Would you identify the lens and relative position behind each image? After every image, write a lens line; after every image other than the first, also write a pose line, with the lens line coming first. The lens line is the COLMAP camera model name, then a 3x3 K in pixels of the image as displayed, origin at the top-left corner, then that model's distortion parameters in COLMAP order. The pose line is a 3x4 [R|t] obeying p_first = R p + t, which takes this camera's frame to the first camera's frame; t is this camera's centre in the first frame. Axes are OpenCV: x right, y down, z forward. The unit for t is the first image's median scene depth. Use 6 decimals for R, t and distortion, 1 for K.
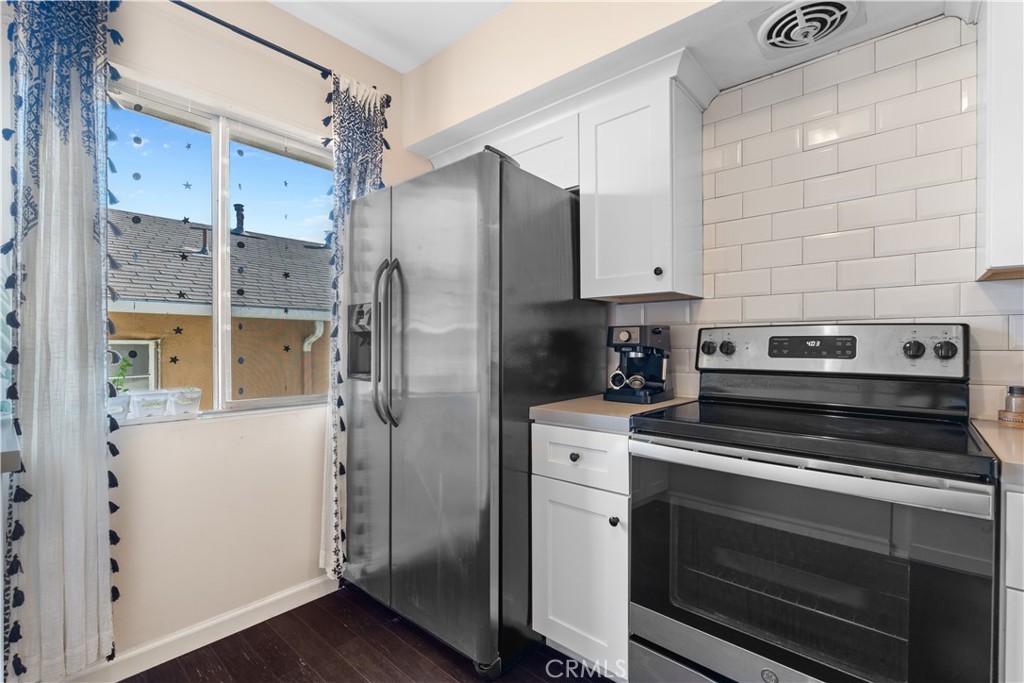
lens RADIAL K [[453.1, 0, 513.2], [0, 453.1, 346.0], [0, 0, 1]] dist [-0.000236, -0.000727]
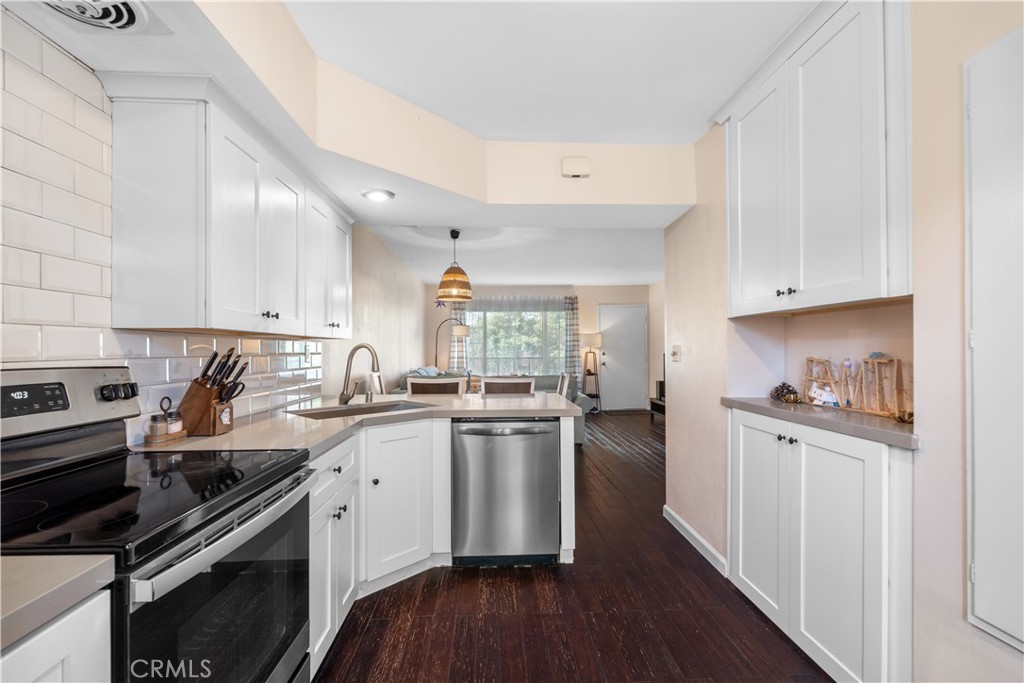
lens RADIAL K [[453.1, 0, 511.6], [0, 453.1, 347.9], [0, 0, 1]] dist [-0.000236, -0.000727]
pose [[-0.688650, 0.008735, 0.725041, -0.328910], [0.010498, 0.999943, -0.002076, -0.056460], [-0.725018, 0.006182, -0.688703, 0.723862]]
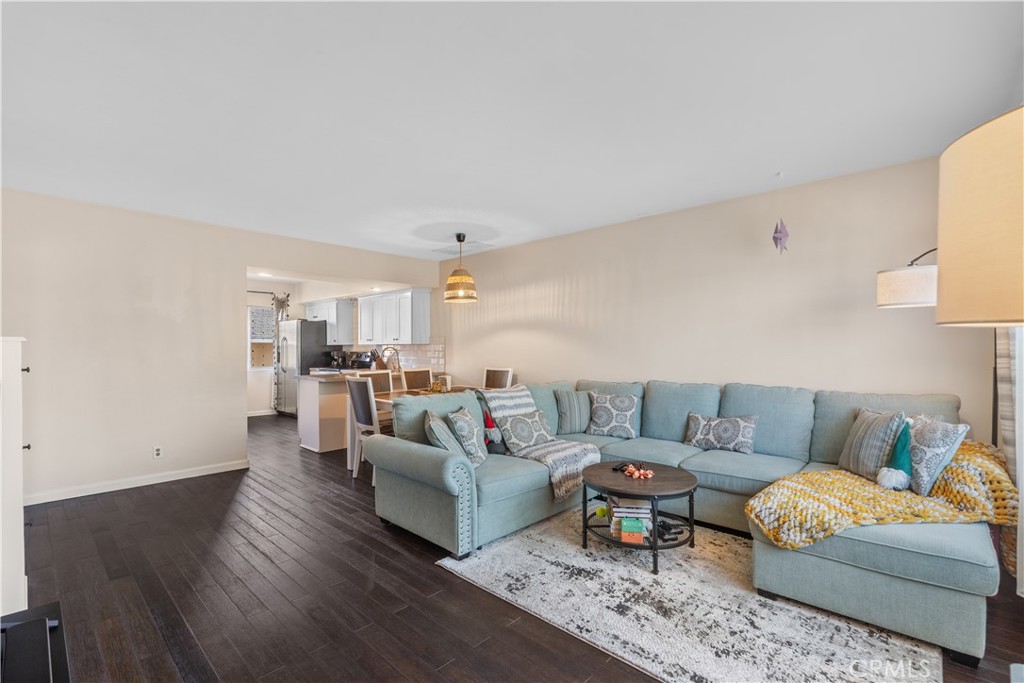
lens RADIAL K [[453.1, 0, 515.8], [0, 453.1, 348.3], [0, 0, 1]] dist [-0.000236, -0.000727]
pose [[0.999672, -0.003426, -0.025398, 2.165567], [0.003353, 0.999990, -0.002927, -0.052778], [0.025408, 0.002840, 0.999673, -3.503549]]
